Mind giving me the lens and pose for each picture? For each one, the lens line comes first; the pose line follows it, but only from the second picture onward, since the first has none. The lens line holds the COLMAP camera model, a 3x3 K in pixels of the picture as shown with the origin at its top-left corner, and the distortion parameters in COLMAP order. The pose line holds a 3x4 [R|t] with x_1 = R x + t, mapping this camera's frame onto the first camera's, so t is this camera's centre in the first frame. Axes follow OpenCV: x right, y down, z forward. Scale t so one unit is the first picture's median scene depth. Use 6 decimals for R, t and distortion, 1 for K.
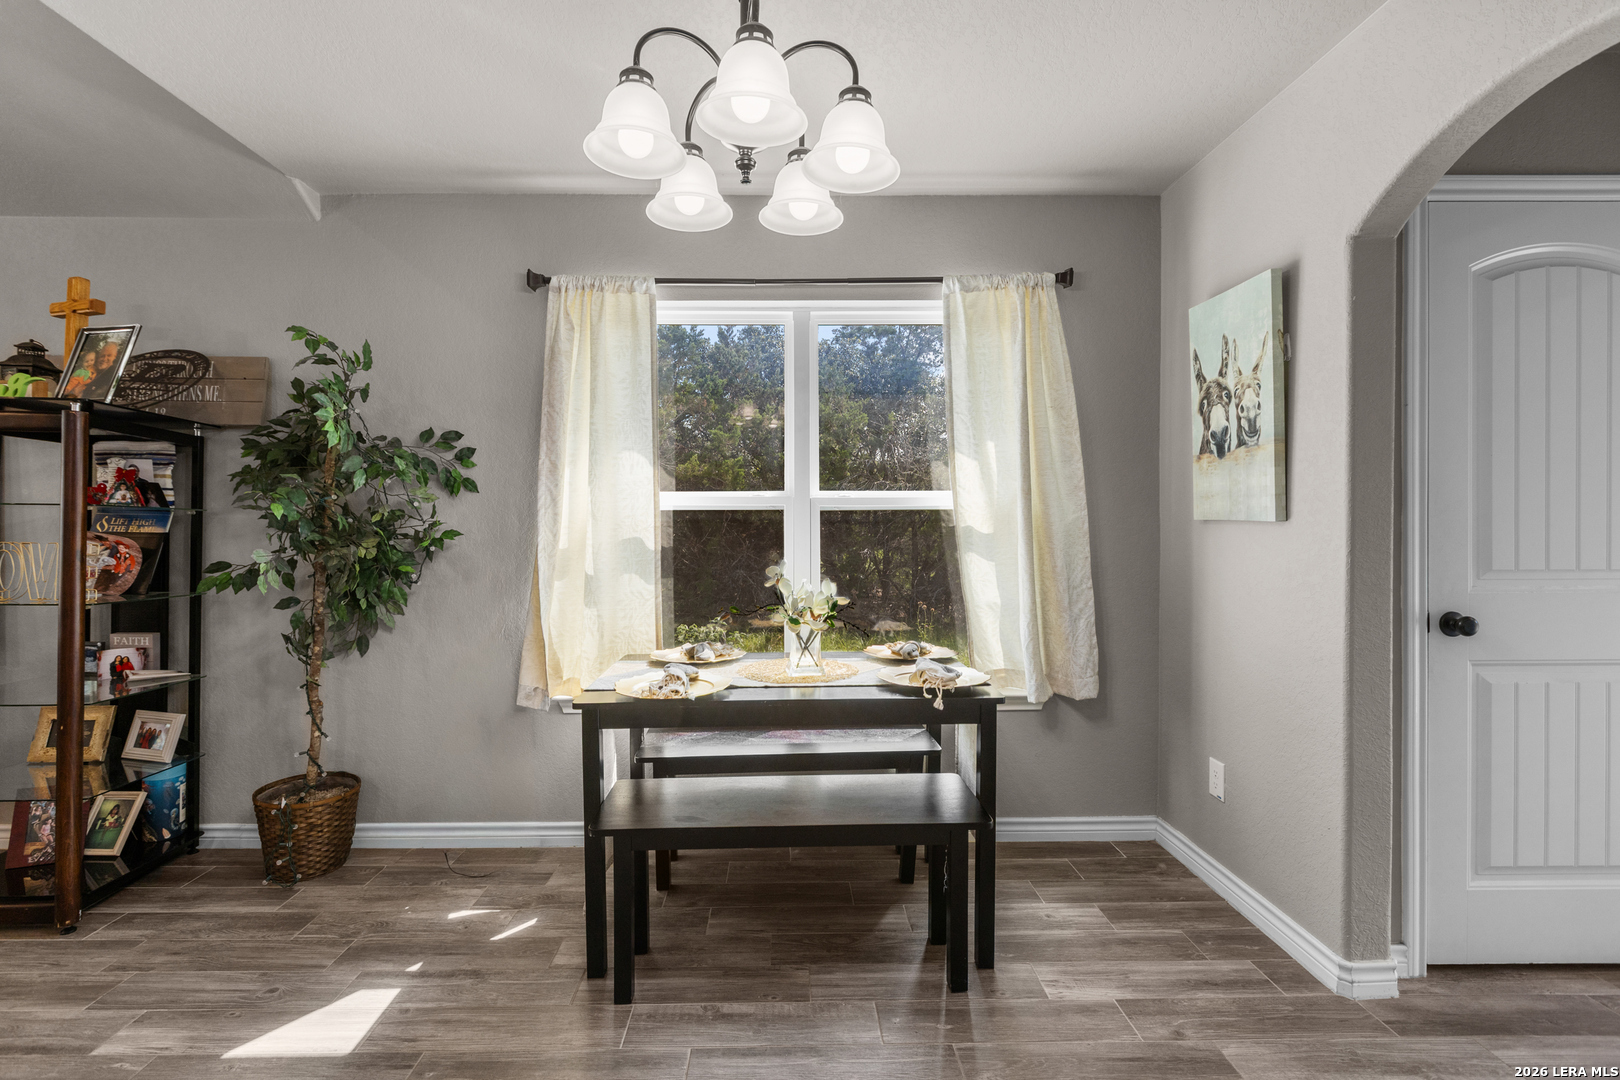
lens RADIAL K [[730.7, 0, 804.4], [0, 730.7, 532.4], [0, 0, 1]] dist [0.000060, 0.000050]
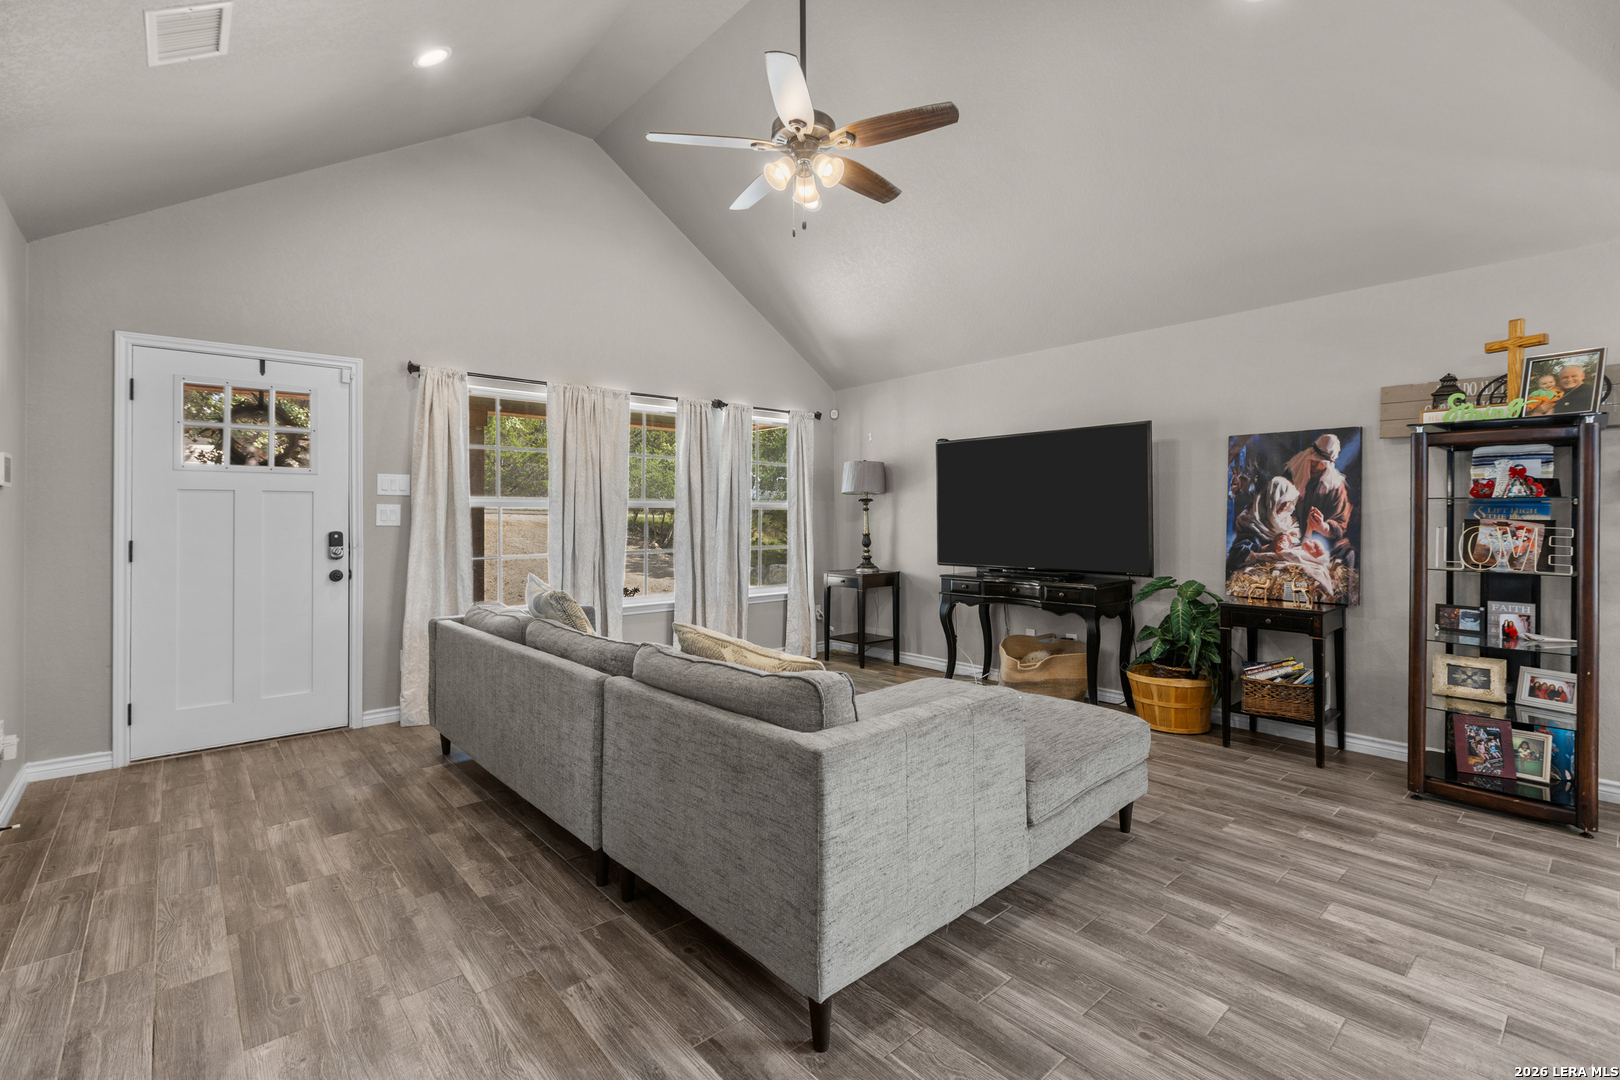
lens RADIAL K [[730.7, 0, 783.9], [0, 730.7, 510.8], [0, 0, 1]] dist [0.000060, 0.000050]
pose [[0.640935, -0.007200, -0.767561, -0.775452], [-0.005332, 0.999890, -0.013832, 0.008810], [0.767577, 0.012958, 0.640826, -0.731064]]
